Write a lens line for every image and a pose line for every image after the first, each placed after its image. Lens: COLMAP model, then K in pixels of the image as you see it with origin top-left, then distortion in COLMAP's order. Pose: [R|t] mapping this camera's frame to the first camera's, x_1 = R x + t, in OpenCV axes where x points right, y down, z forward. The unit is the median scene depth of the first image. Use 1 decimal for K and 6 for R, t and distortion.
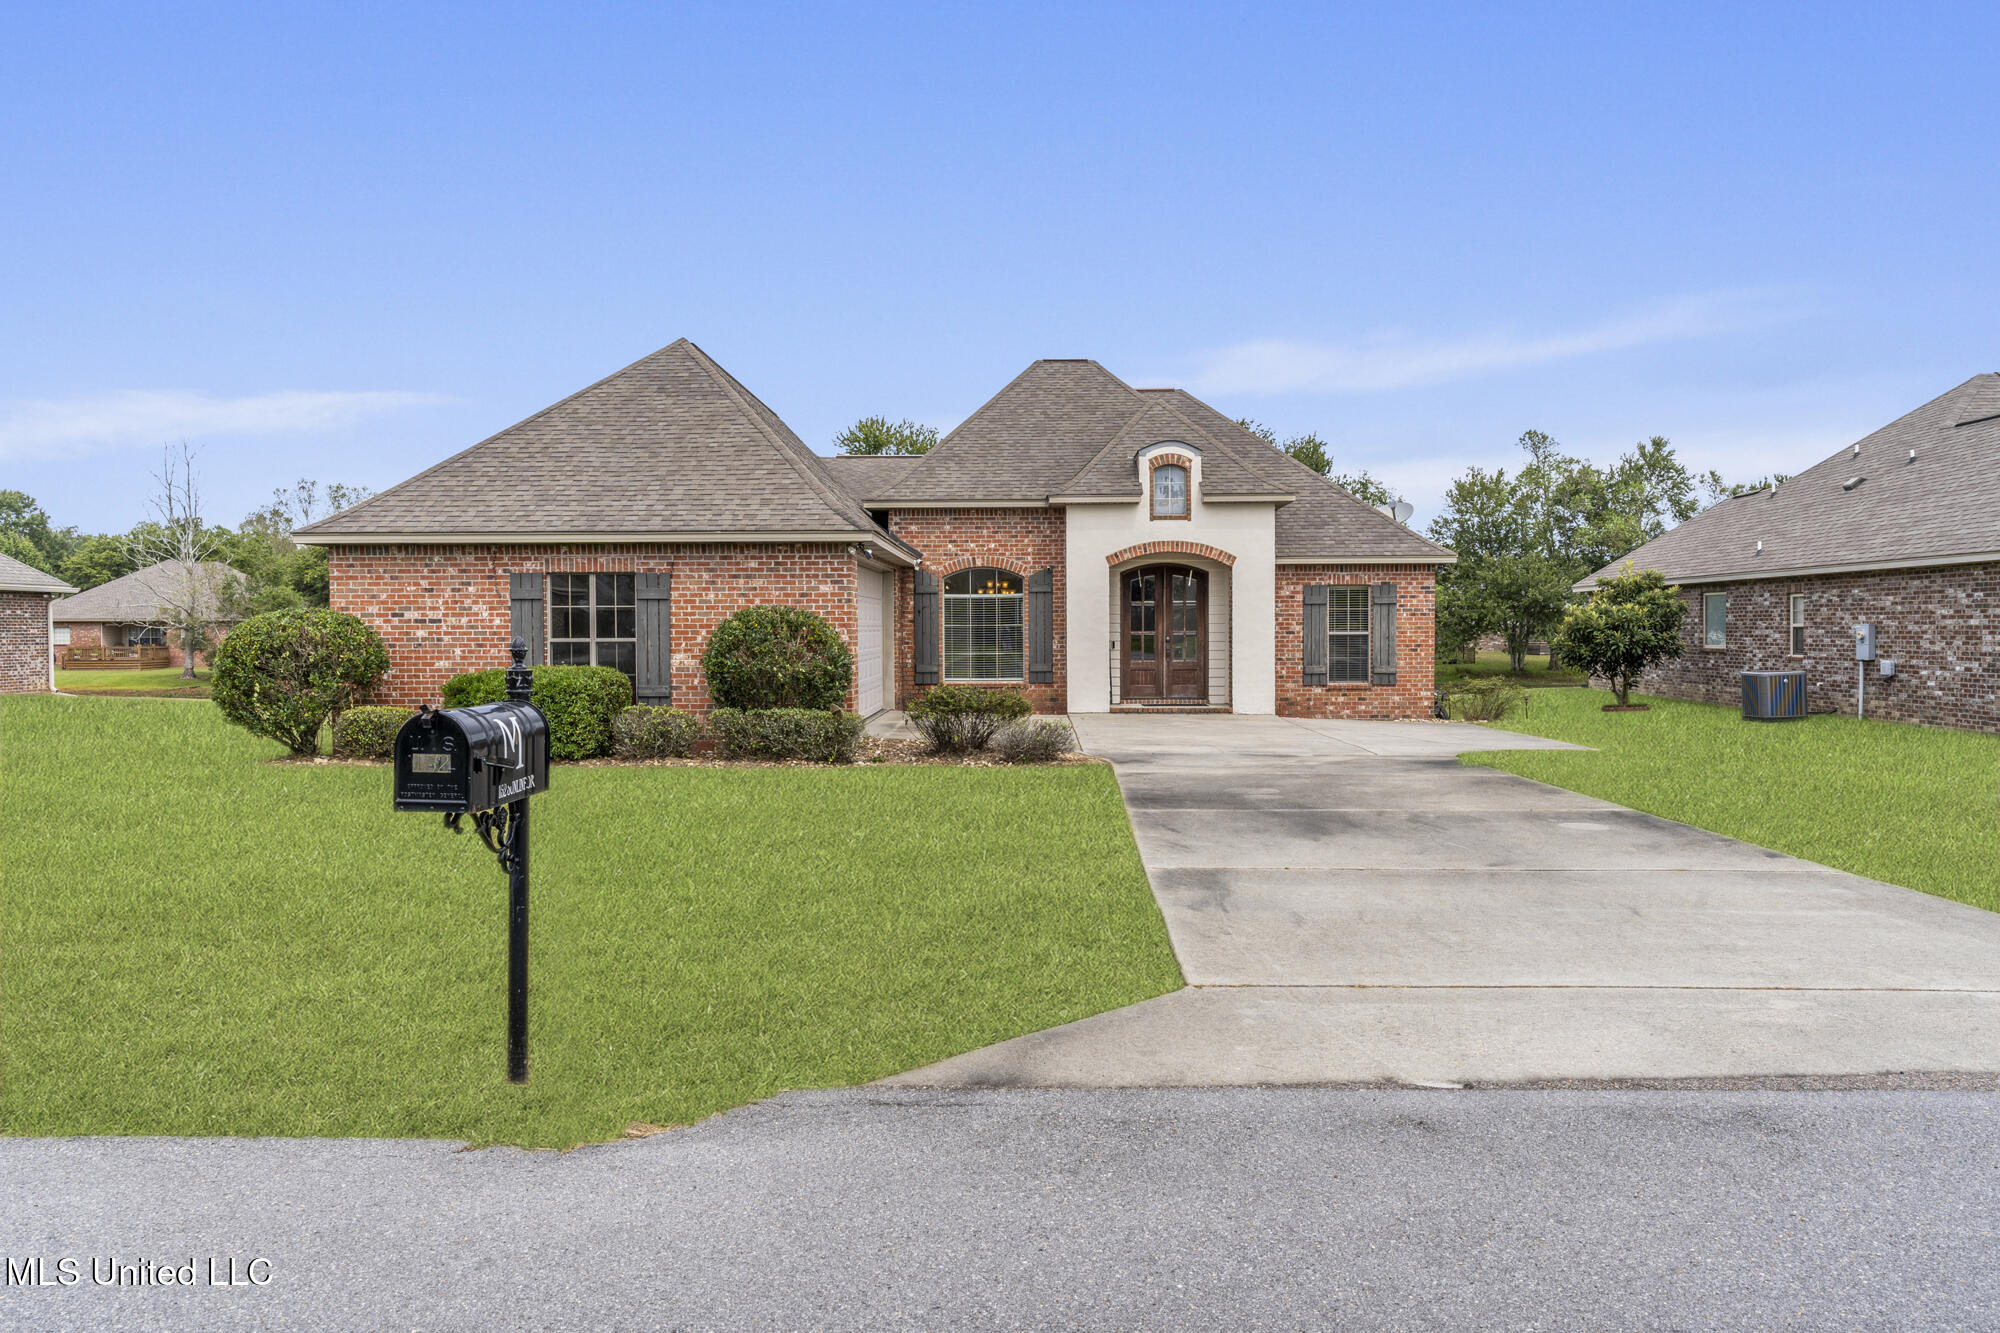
lens RADIAL K [[1394.9, 0, 1000.0], [0, 1394.9, 666.5], [0, 0, 1]] dist [-0.000242, -0.000035]
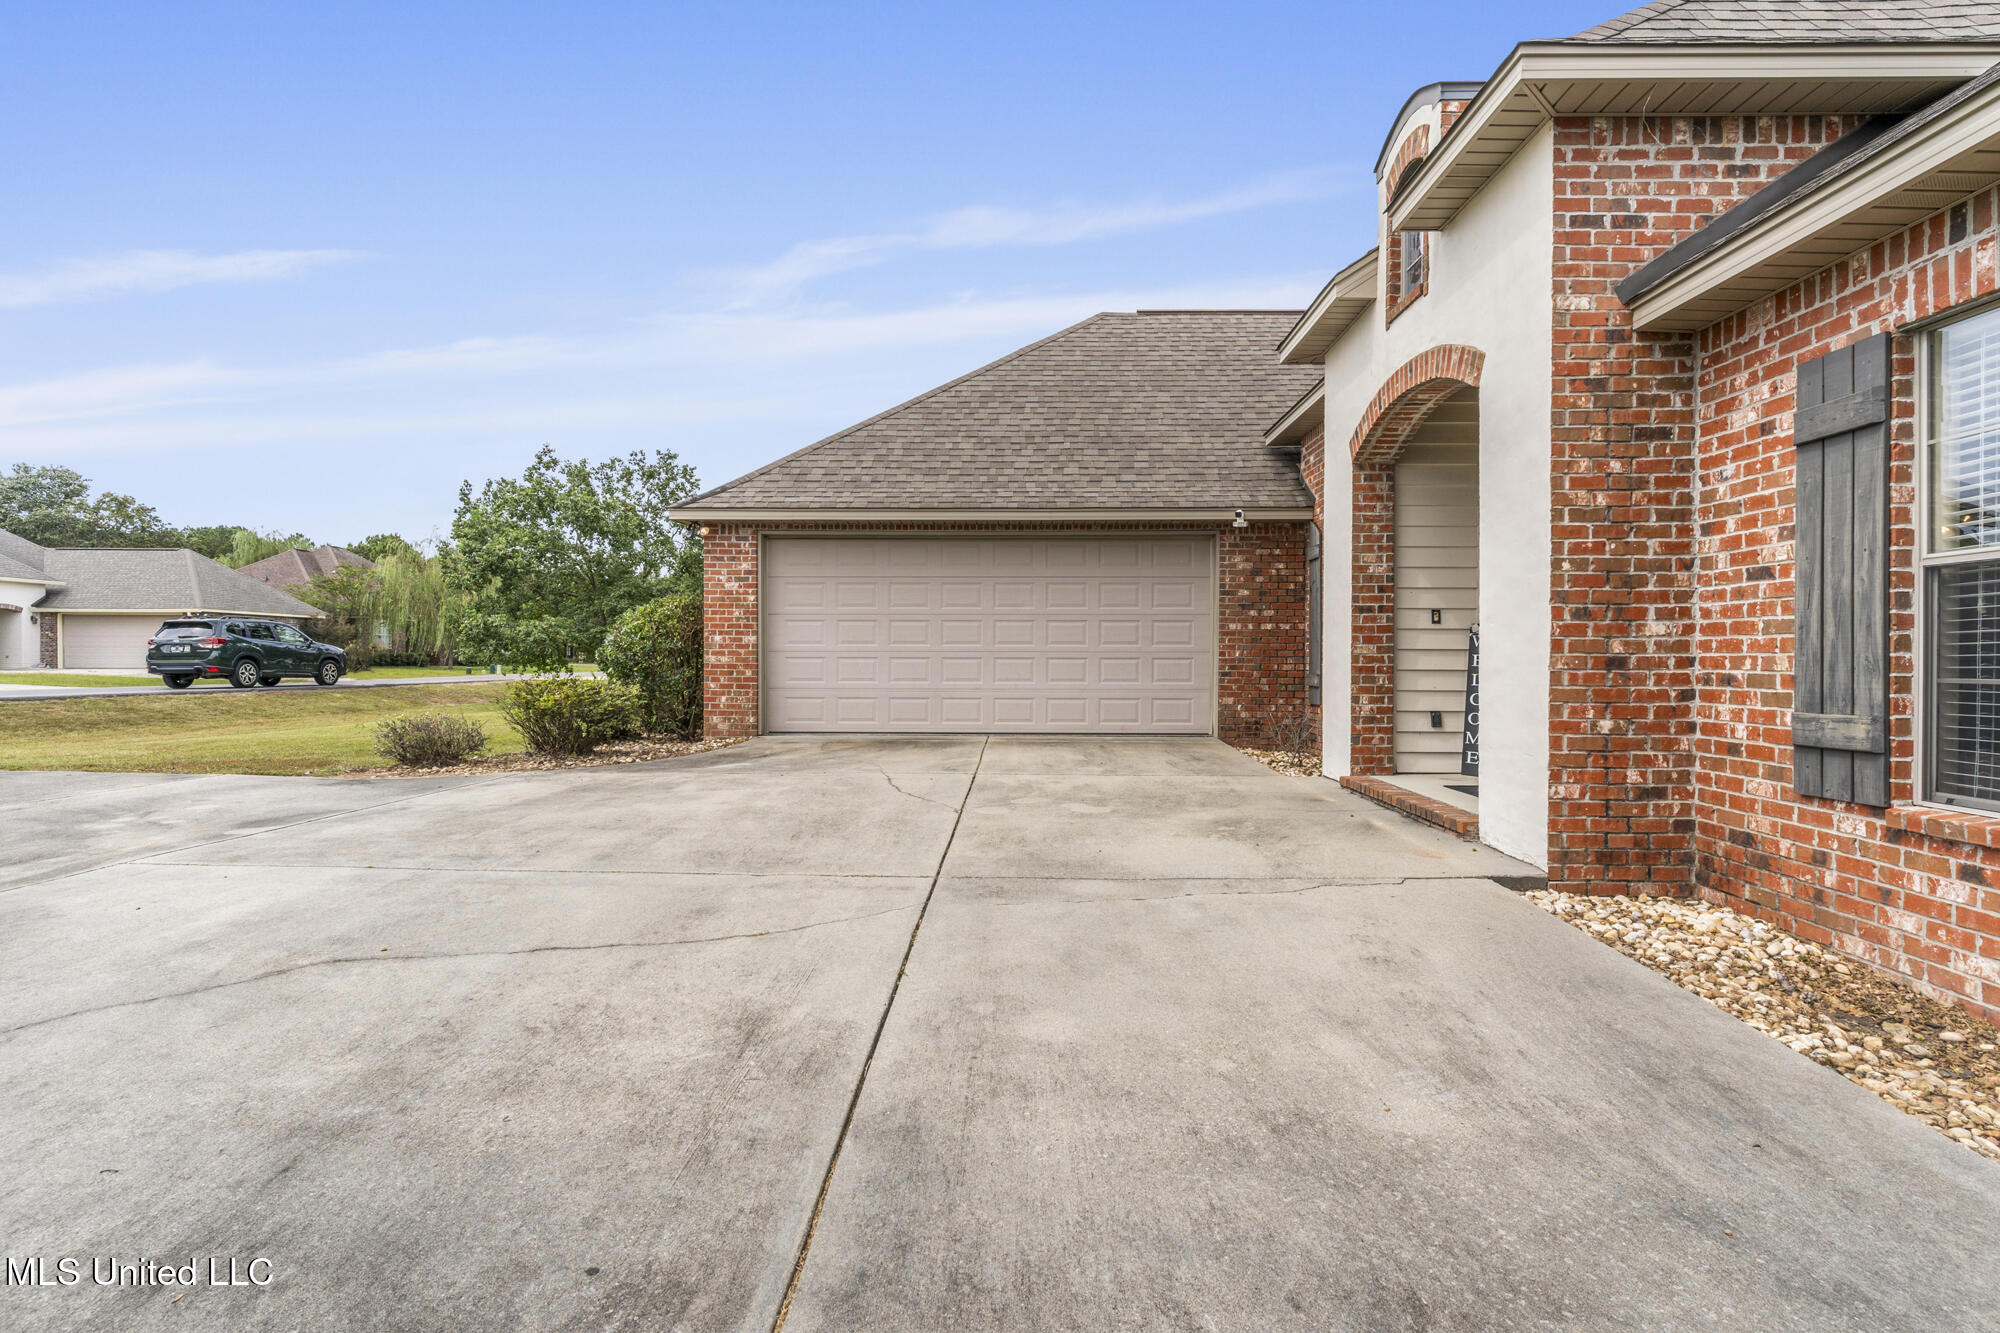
lens RADIAL K [[977.9, 0, 1000.0], [0, 977.9, 666.5], [0, 0, 1]] dist [0.000140, 0.000064]
pose [[0.010682, 0.006708, -0.999920, 0.380008], [-0.019340, 0.999792, 0.006500, -0.006442], [0.999756, 0.019269, 0.010809, 0.865081]]
